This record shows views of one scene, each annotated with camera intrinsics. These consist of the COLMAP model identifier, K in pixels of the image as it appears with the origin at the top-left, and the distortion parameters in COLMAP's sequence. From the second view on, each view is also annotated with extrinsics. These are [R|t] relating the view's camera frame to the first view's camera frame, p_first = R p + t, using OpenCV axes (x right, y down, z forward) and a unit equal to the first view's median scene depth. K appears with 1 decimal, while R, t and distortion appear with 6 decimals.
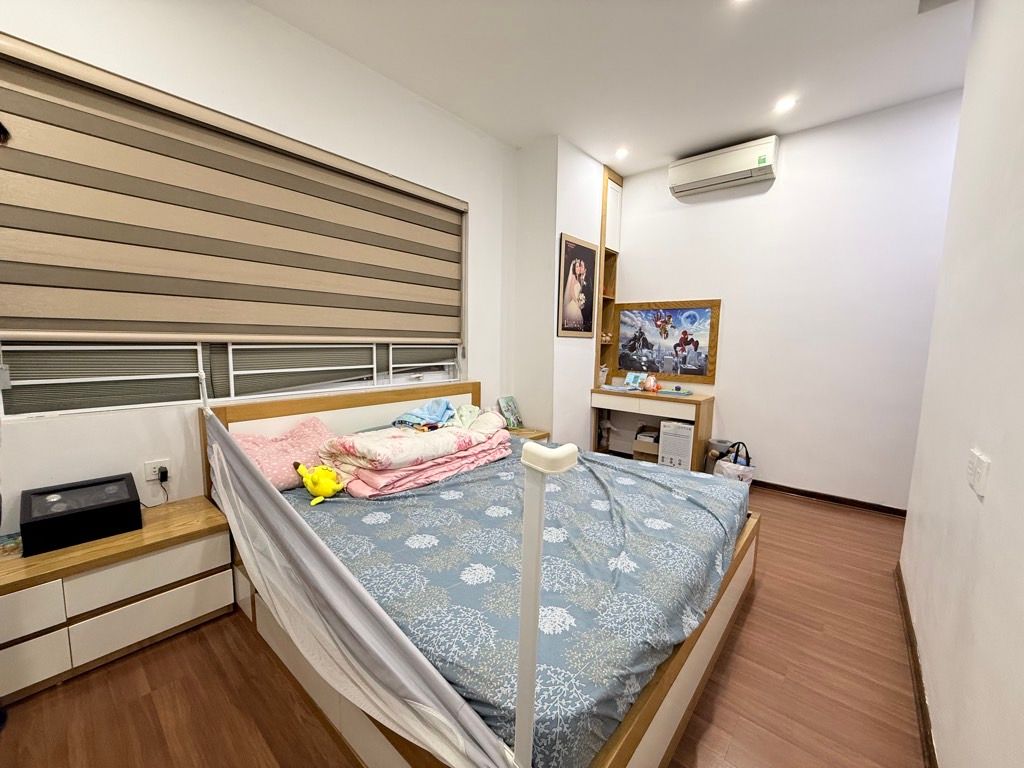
lens RADIAL K [[410.4, 0, 509.1], [0, 410.4, 386.9], [0, 0, 1]] dist [0.001370, 0.000485]
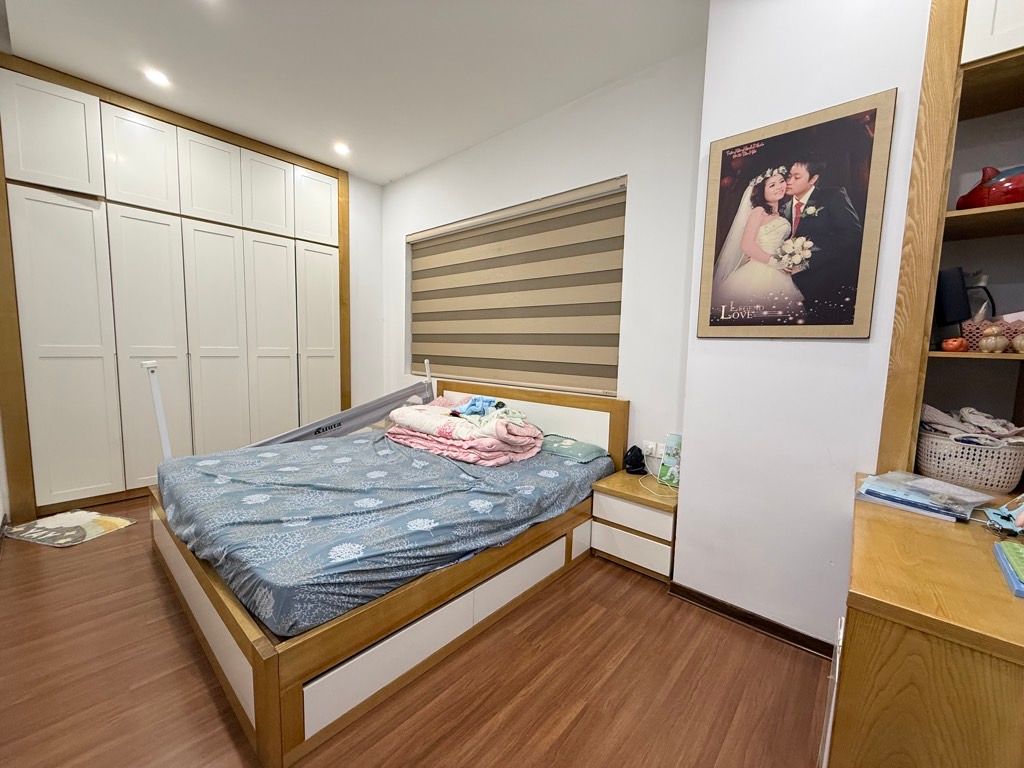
lens RADIAL K [[410.4, 0, 509.7], [0, 410.4, 384.1], [0, 0, 1]] dist [0.001370, 0.000485]
pose [[-0.021235, 0.075469, -0.996922, 0.645986], [-0.138613, 0.987294, 0.077693, -0.068475], [0.990119, 0.139836, -0.010504, 0.744738]]
